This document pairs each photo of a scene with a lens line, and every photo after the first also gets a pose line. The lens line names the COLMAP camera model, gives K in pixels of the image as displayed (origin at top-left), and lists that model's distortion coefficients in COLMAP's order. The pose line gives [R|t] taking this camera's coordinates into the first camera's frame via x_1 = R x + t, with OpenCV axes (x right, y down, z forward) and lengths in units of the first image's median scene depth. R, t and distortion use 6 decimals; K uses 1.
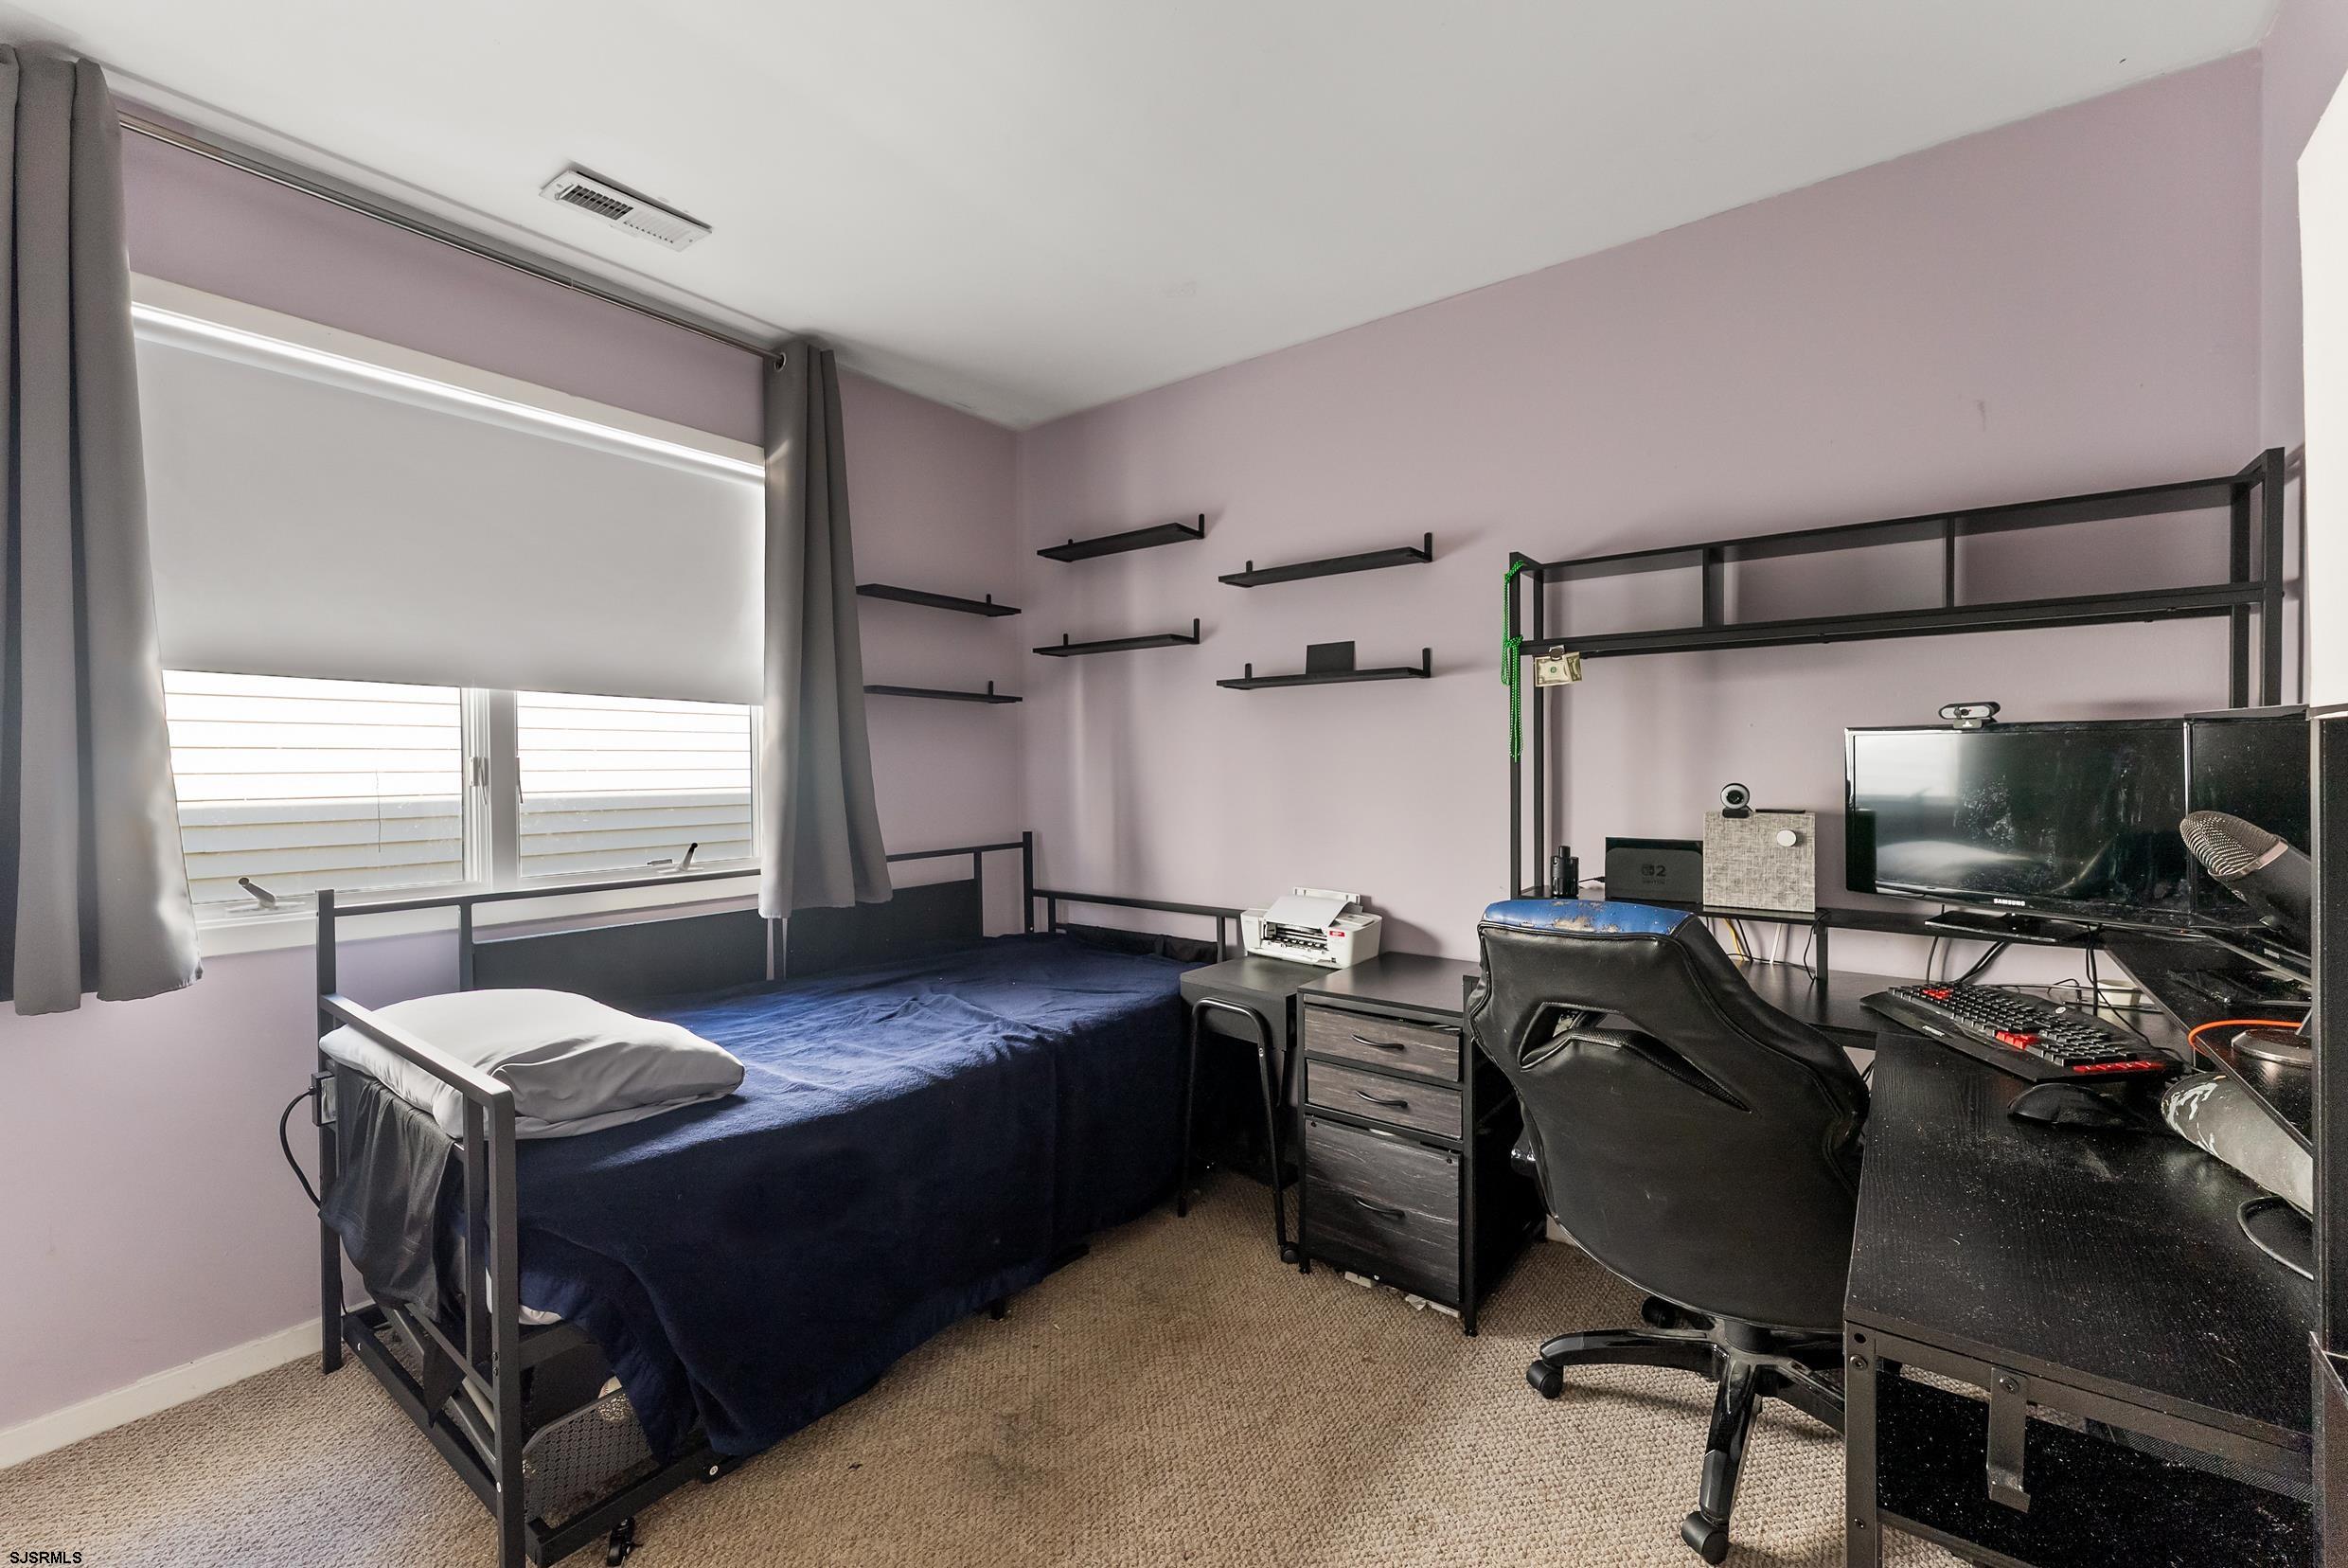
lens RADIAL K [[949.4, 0, 1174.0], [0, 949.4, 784.0], [0, 0, 1]] dist [-0.000031, -0.000180]
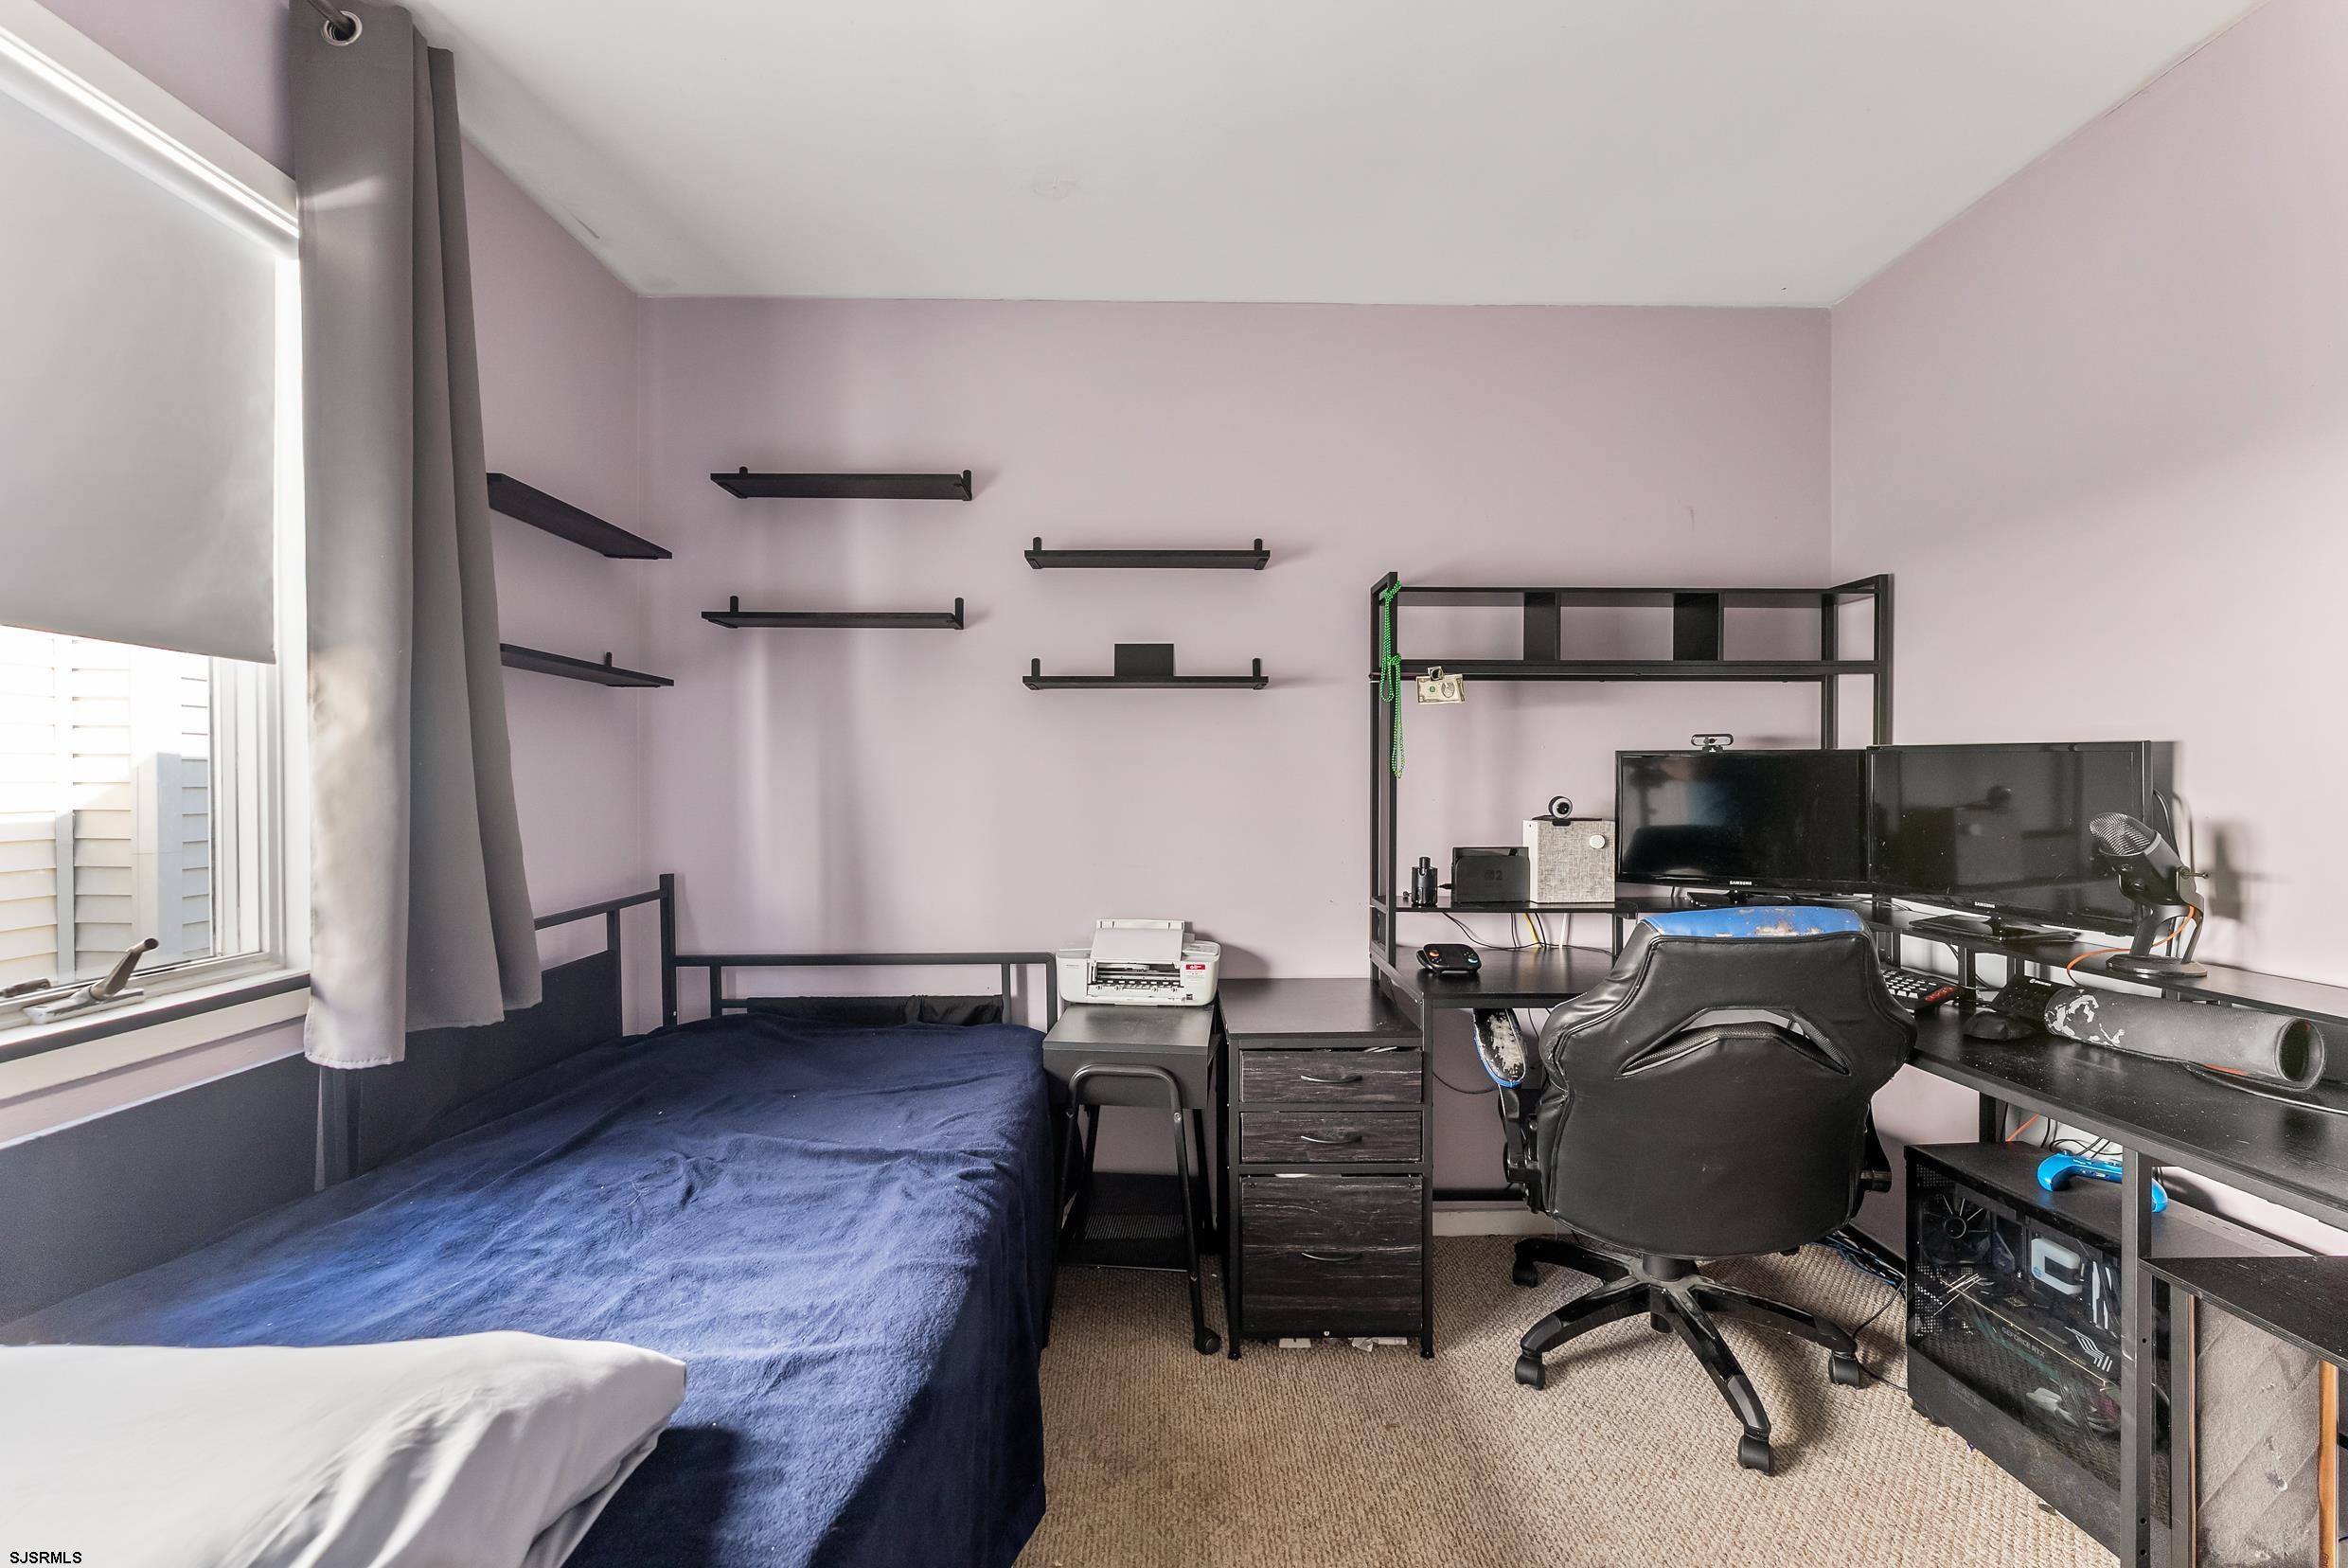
lens RADIAL K [[949.3, 0, 1173.9], [0, 949.3, 786.9], [0, 0, 1]] dist [-0.000103, -0.000219]
pose [[0.781079, -0.003175, 0.624424, -0.460142], [0.009875, 0.999925, -0.007268, -0.007742], [-0.624354, 0.011843, 0.781052, 0.348804]]
